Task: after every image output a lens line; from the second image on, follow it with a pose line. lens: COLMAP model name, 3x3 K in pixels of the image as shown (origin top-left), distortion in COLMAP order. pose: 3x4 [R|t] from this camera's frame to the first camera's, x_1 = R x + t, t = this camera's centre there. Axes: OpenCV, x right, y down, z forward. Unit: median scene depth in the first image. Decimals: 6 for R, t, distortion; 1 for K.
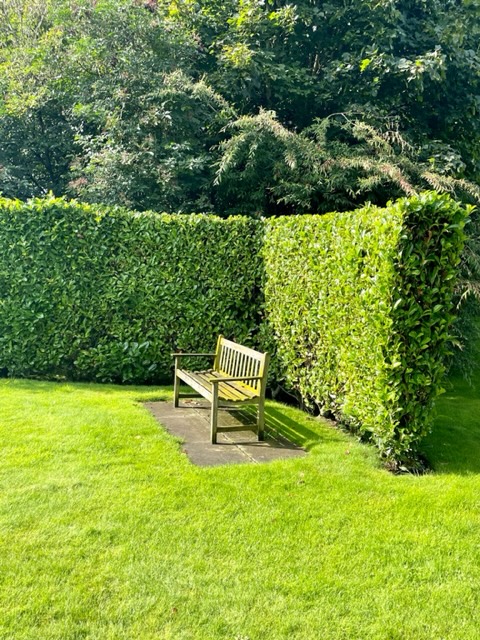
lens RADIAL K [[640.7, 0, 240.0], [0, 640.7, 318.1], [0, 0, 1]] dist [0.046807, 0.000000]
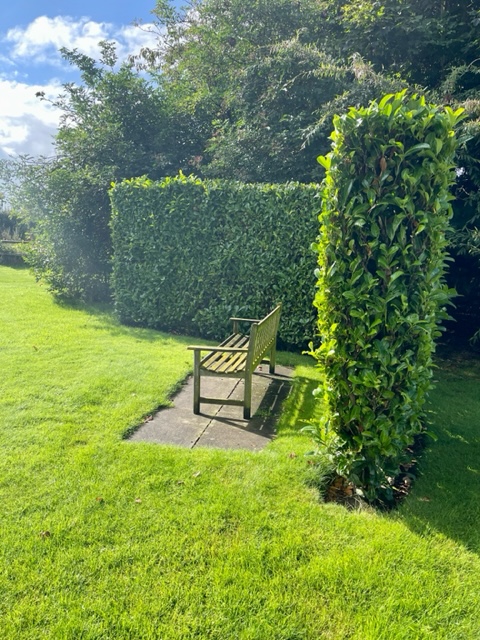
lens RADIAL K [[481.5, 0, 239.7], [0, 481.5, 323.2], [0, 0, 1]] dist [0.022937, -0.011696]
pose [[0.869115, 0.079198, -0.488228, 0.248462], [-0.044122, 0.995576, 0.082954, -0.001028], [0.492638, -0.050555, 0.868765, 0.288558]]
